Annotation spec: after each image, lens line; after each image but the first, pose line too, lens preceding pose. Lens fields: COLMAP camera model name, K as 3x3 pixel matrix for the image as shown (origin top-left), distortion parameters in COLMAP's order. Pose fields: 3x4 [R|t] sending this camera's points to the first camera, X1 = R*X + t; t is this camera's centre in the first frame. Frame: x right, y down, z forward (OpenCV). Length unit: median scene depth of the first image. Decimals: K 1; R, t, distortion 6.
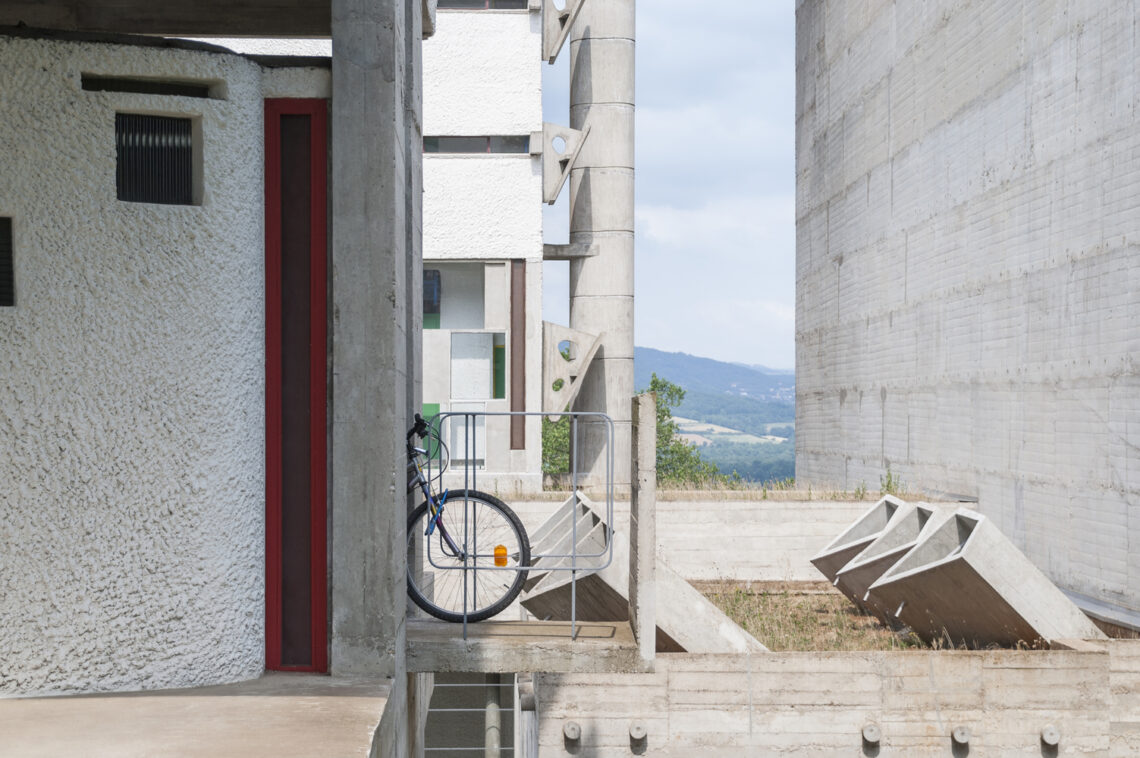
lens RADIAL K [[2646.0, 0, 570.0], [0, 2646.0, 379.0], [0, 0, 1]] dist [0.736823, 0.005789]
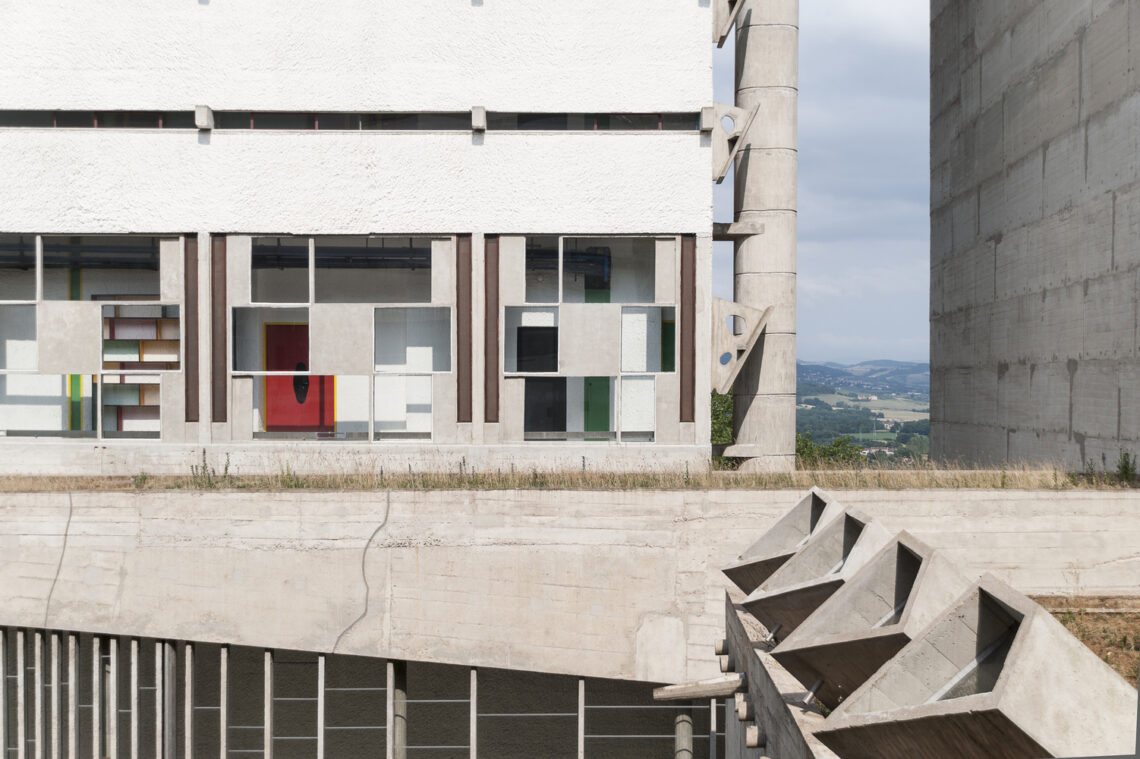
lens RADIAL K [[1688.0, 0, 606.6], [0, 1688.0, 420.1], [0, 0, 1]] dist [0.062549, -0.073691]
pose [[0.999195, 0.003524, -0.039959, -0.024526], [-0.002278, 0.999511, 0.031181, 0.005794], [0.040049, -0.031064, 0.998715, 0.348761]]
